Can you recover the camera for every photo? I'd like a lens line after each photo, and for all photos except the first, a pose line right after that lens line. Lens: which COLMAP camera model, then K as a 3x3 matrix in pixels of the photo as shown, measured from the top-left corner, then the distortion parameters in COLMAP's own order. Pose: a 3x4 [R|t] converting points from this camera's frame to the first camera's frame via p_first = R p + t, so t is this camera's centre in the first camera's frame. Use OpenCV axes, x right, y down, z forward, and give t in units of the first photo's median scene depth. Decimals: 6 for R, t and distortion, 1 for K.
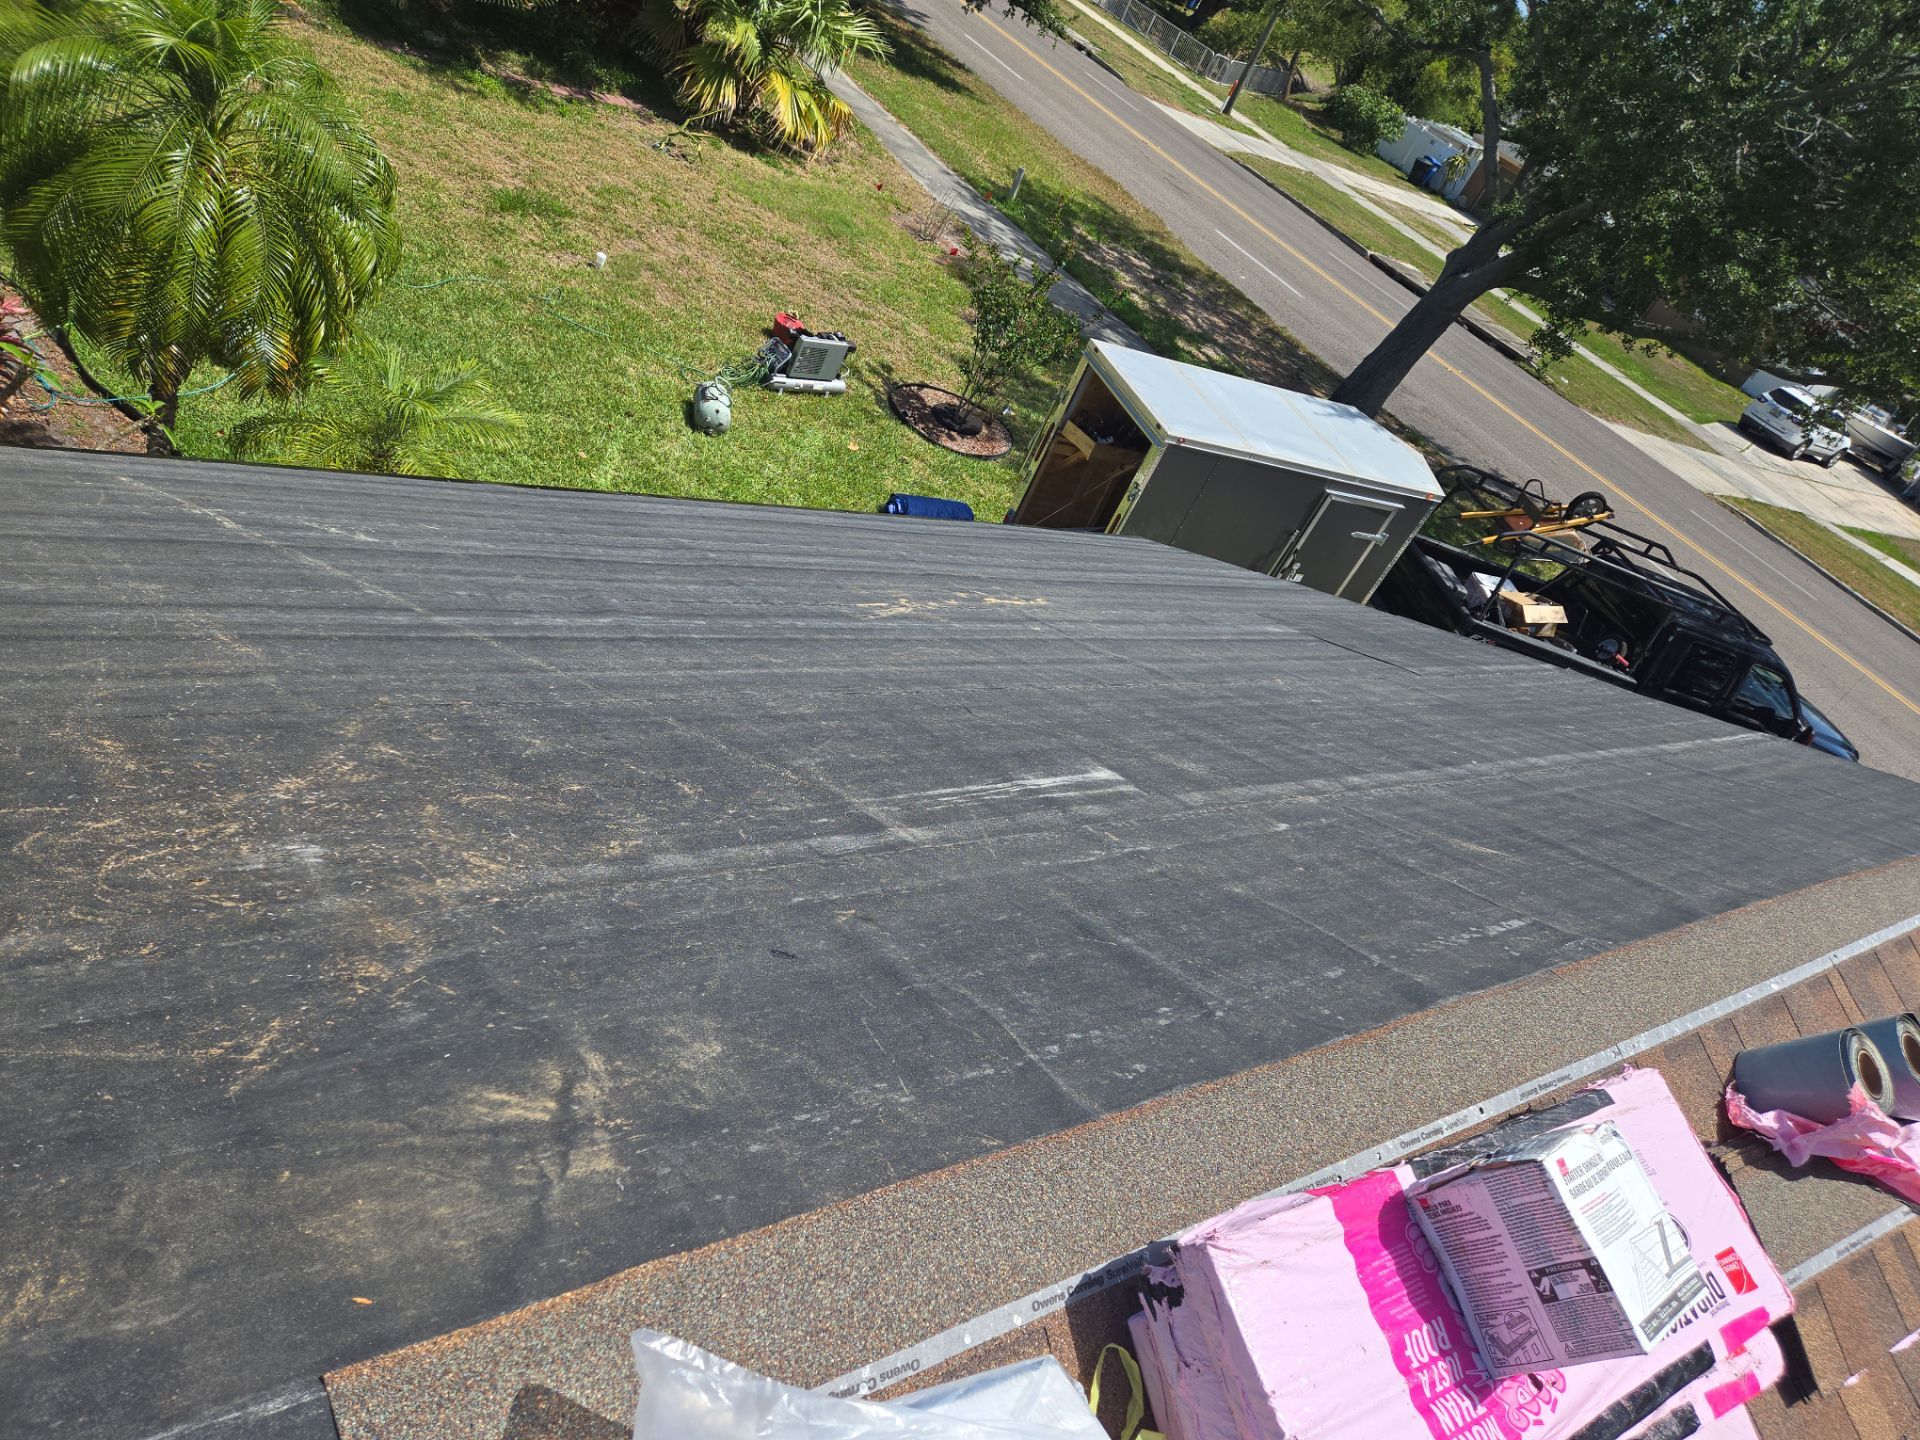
lens RADIAL K [[1278.1, 0, 961.1], [0, 1278.1, 737.3], [0, 0, 1]] dist [0.087435, -0.073047]
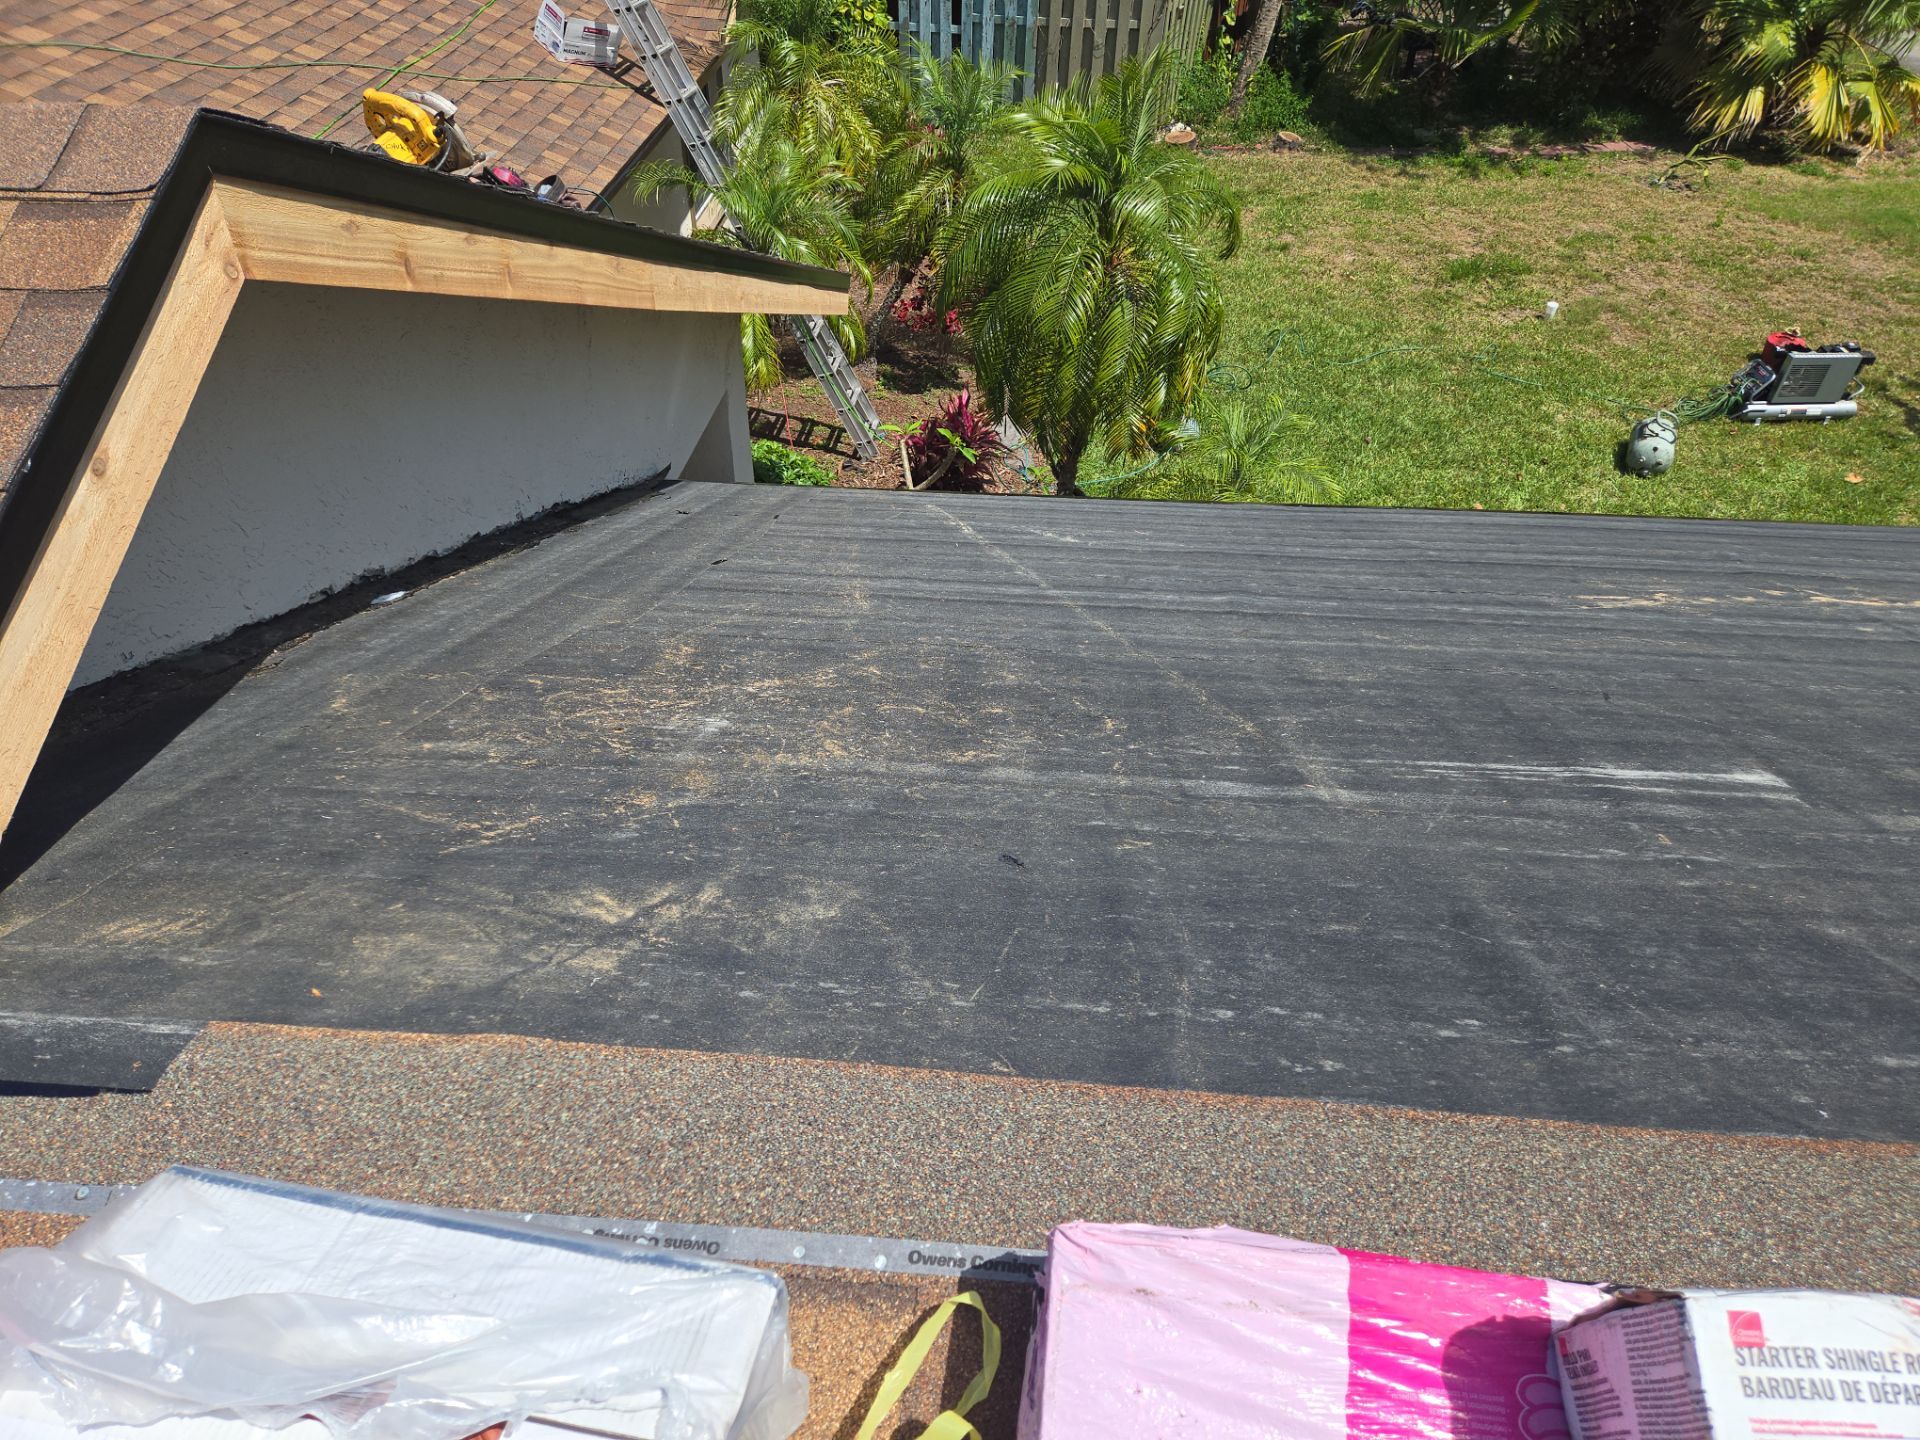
lens RADIAL K [[1278.1, 0, 961.1], [0, 1278.1, 737.3], [0, 0, 1]] dist [0.087435, -0.073047]
pose [[0.737788, 0.053883, -0.672878, 0.060045], [-0.103300, 0.994080, -0.033661, 0.016793], [0.667081, 0.094343, 0.738987, 0.045403]]
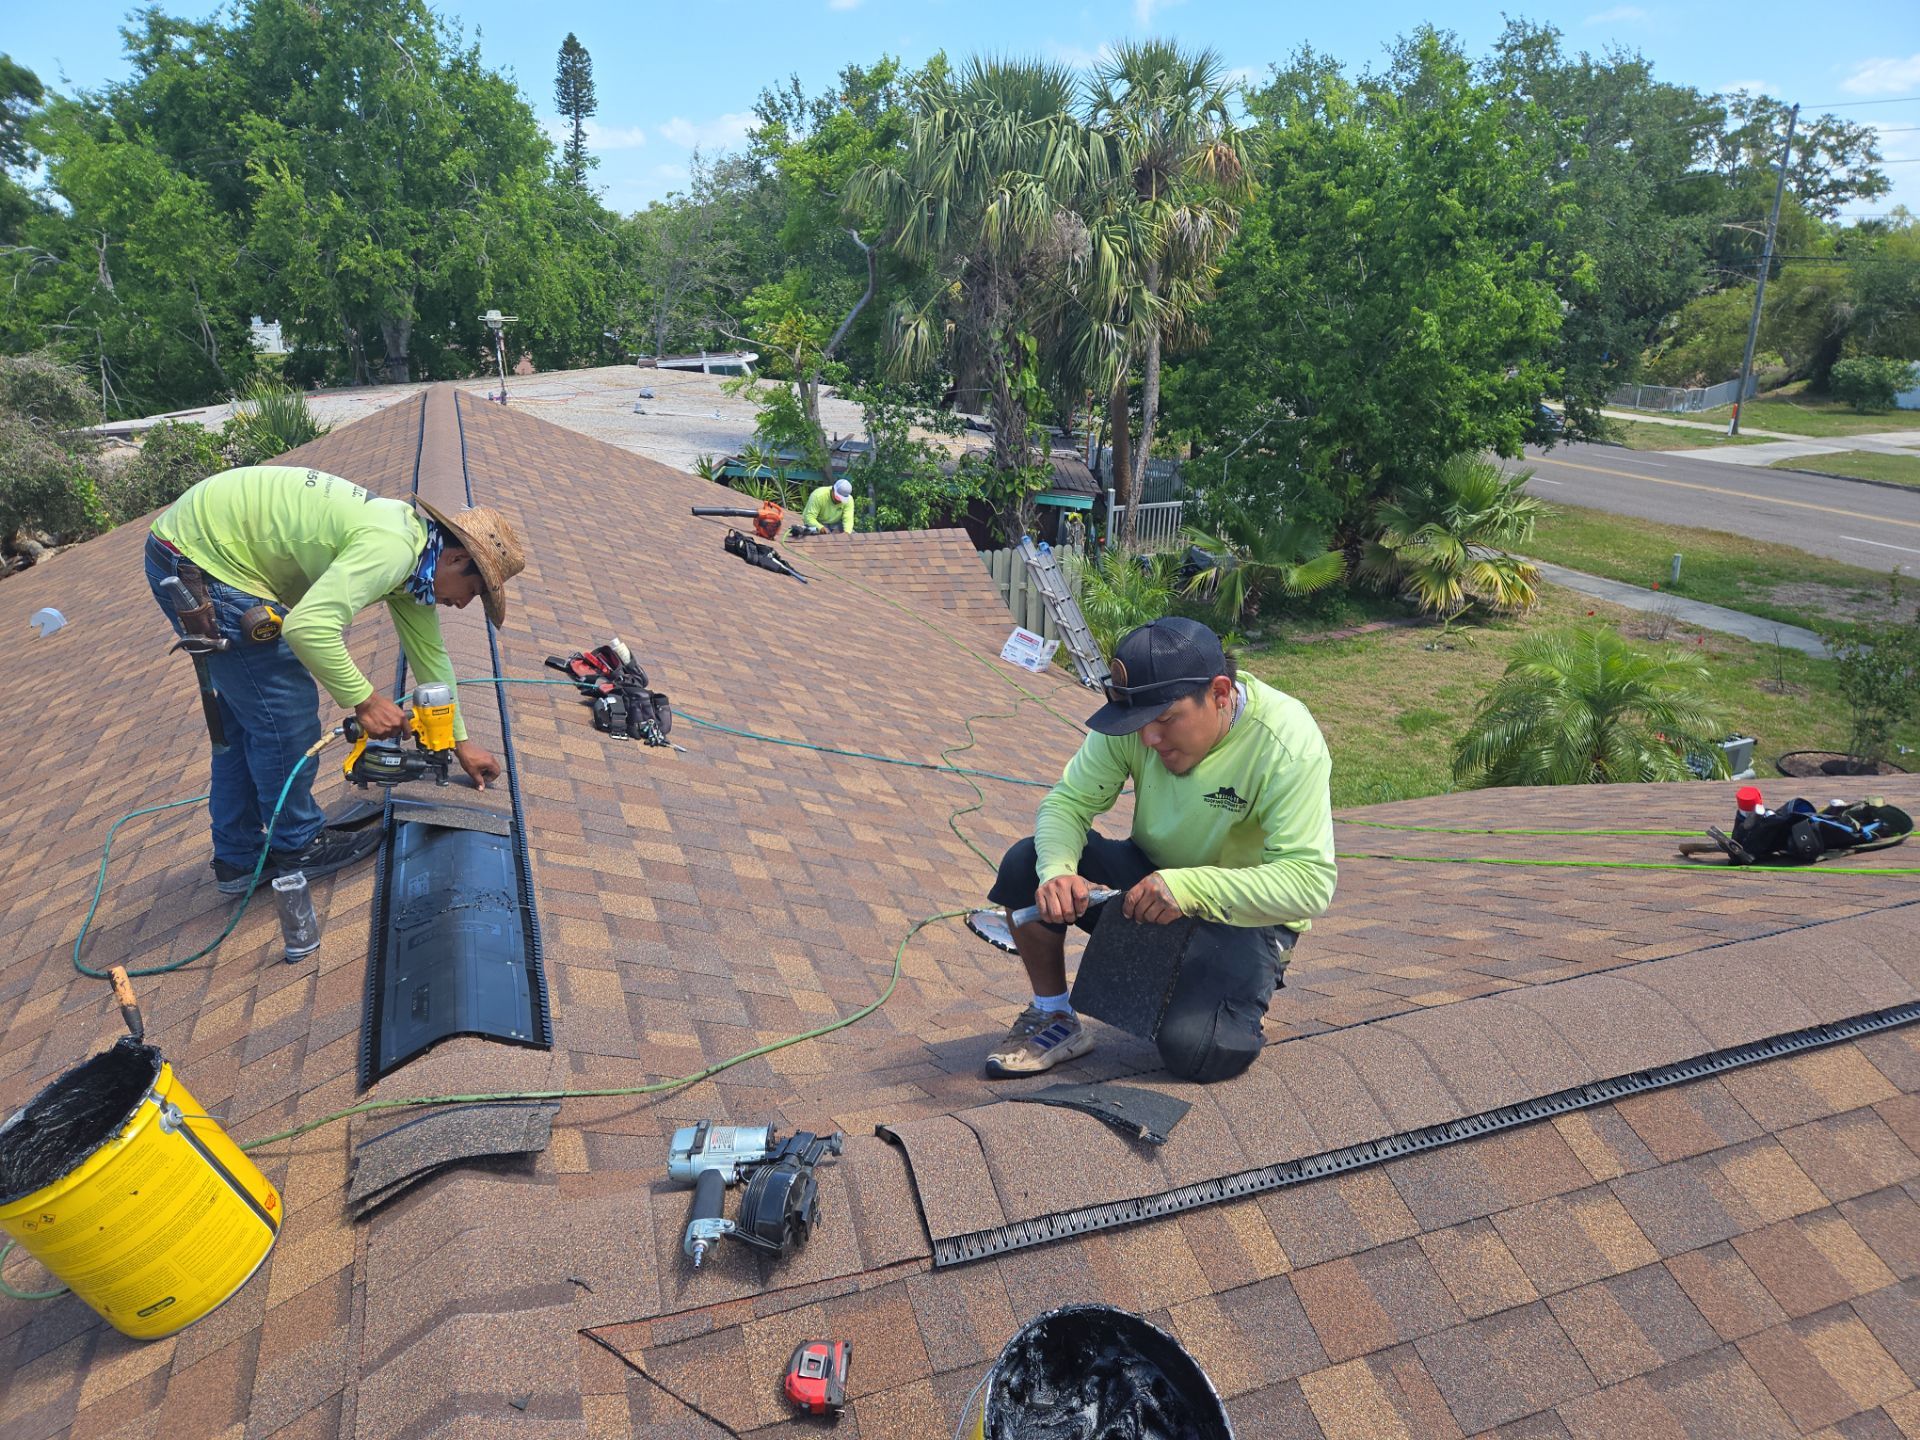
lens RADIAL K [[1339.3, 0, 954.5], [0, 1339.3, 722.0], [0, 0, 1]] dist [0.087456, -0.088745]
pose [[0.902888, -0.314618, -0.292932, -0.377408], [0.196001, 0.907772, -0.370855, 0.004783], [0.382593, 0.277425, 0.881282, -0.398244]]
